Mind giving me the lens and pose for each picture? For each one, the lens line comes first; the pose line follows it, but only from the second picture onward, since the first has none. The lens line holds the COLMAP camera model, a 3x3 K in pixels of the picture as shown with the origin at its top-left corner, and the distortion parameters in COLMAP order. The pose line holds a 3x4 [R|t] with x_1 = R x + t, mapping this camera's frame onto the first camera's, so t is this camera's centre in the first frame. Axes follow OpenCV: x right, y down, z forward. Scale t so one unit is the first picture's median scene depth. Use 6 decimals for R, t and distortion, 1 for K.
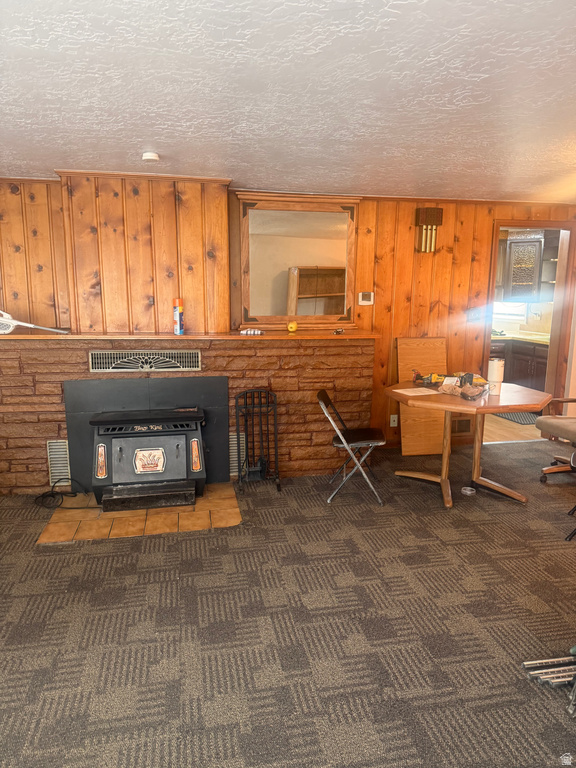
lens RADIAL K [[559.6, 0, 289.4], [0, 559.6, 406.5], [0, 0, 1]] dist [0.110953, -0.289227]
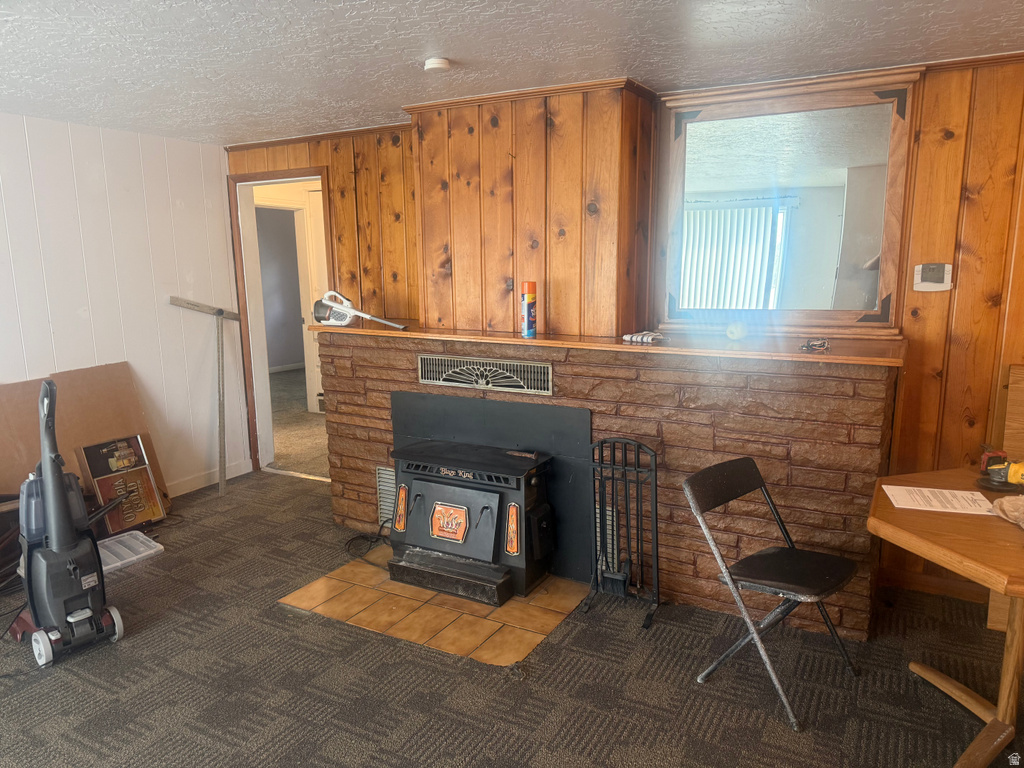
lens RADIAL K [[720.4, 0, 509.9], [0, 720.4, 399.9], [0, 0, 1]] dist [0.102254, -0.166693]
pose [[0.741656, 0.108954, -0.661872, 0.344268], [-0.118751, 0.992461, 0.030309, -0.079646], [0.660185, 0.056119, 0.749004, 0.376002]]
